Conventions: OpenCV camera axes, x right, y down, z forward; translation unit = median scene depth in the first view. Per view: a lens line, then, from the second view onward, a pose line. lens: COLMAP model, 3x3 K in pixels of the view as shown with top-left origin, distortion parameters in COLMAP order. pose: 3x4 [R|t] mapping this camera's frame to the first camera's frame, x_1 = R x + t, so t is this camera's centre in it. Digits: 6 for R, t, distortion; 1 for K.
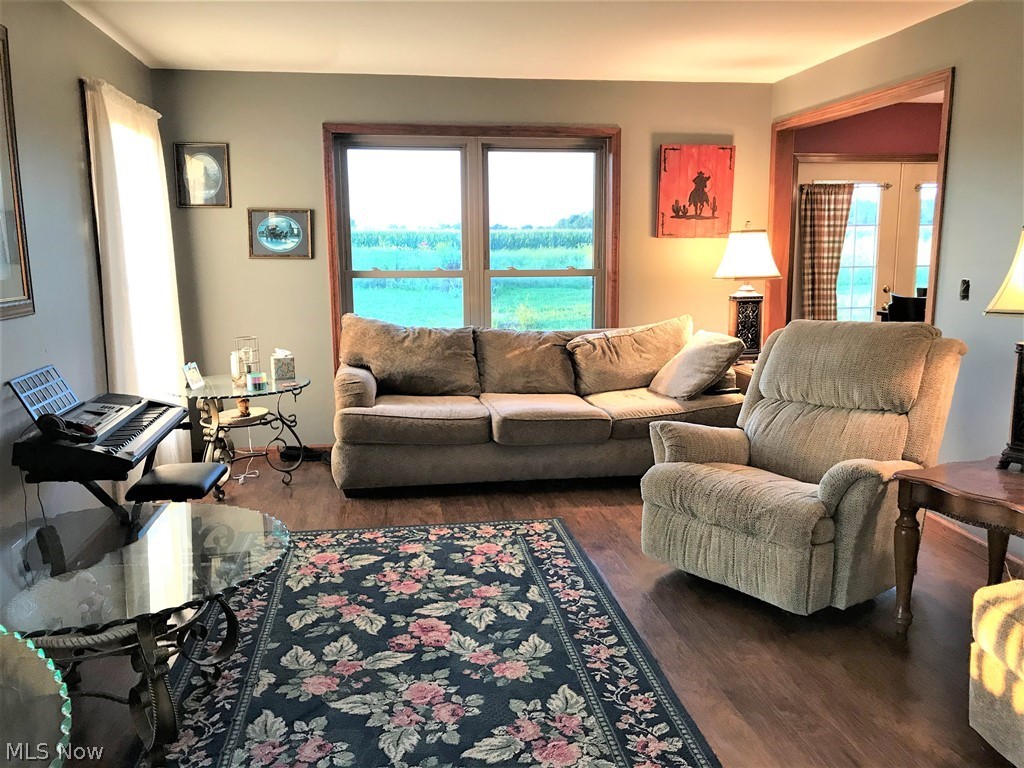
lens RADIAL K [[839.6, 0, 512.0], [0, 839.6, 384.0], [0, 0, 1]] dist [0.005248, 0.002844]
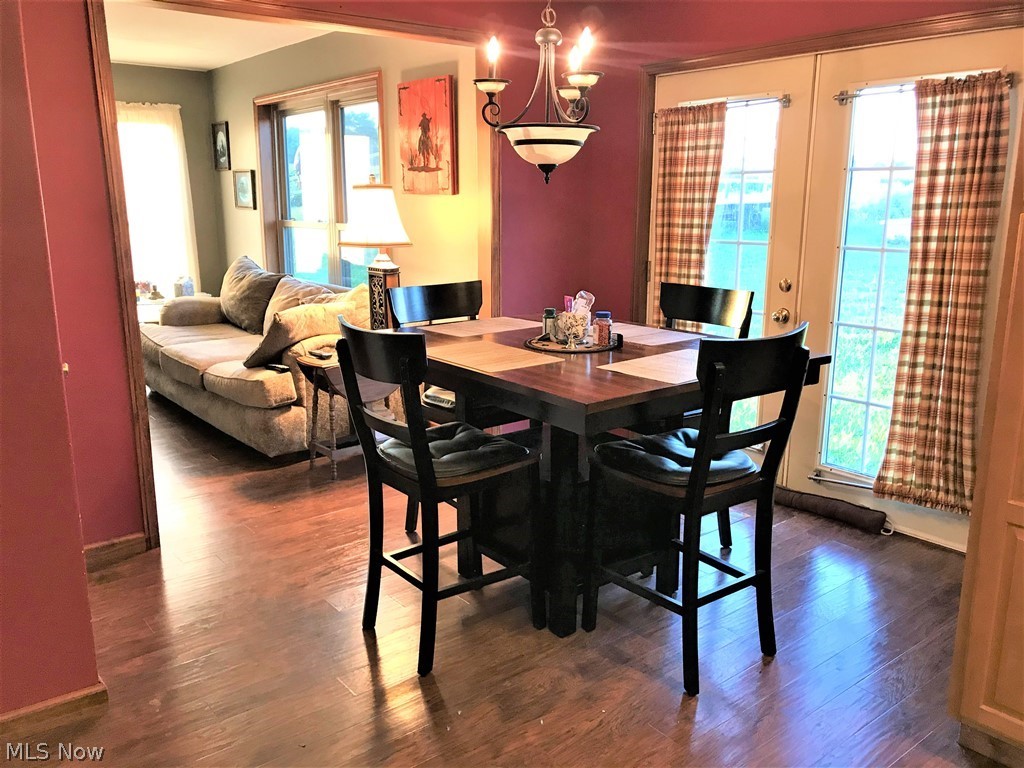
lens RADIAL K [[829.1, 0, 512.0], [0, 829.1, 384.0], [0, 0, 1]] dist [0.124042, -0.386411]
pose [[0.497667, 0.196423, -0.844835, 1.226474], [-0.143219, 0.979260, 0.143311, -0.148694], [0.855463, 0.049675, 0.515476, 0.807622]]
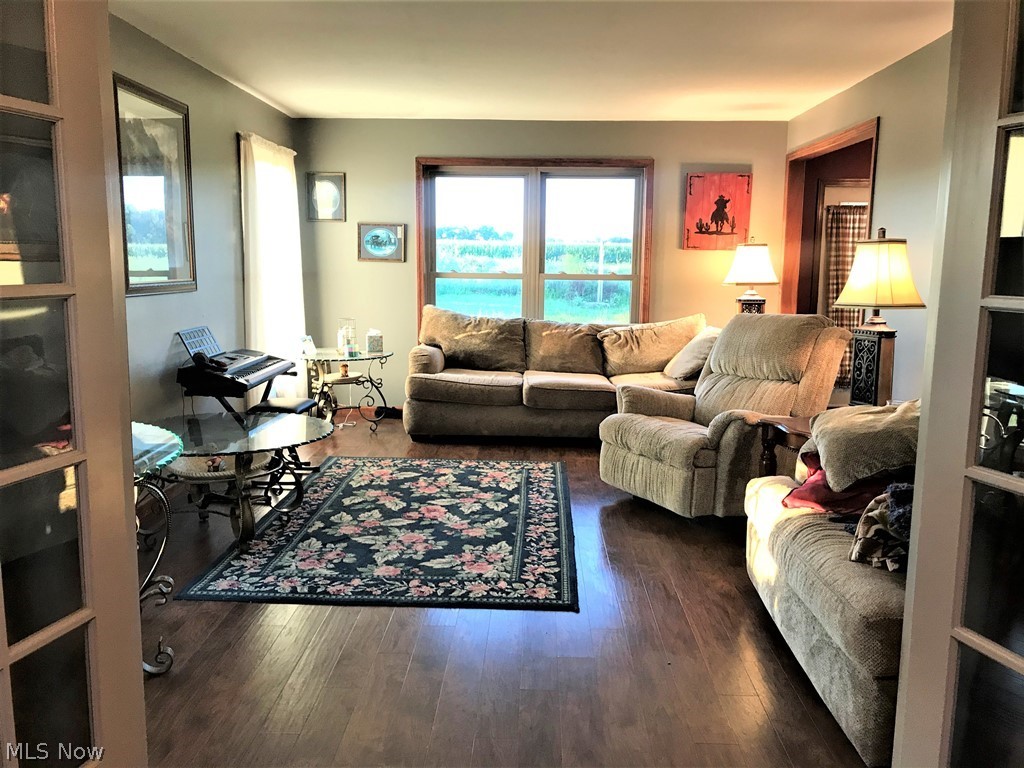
lens RADIAL K [[829.1, 0, 512.0], [0, 829.1, 384.0], [0, 0, 1]] dist [0.124042, -0.386411]
pose [[0.983082, 0.043979, -0.177808, 0.188027], [-0.046672, 0.998850, -0.010991, 0.052516], [0.177120, 0.019104, 0.984004, -0.269318]]
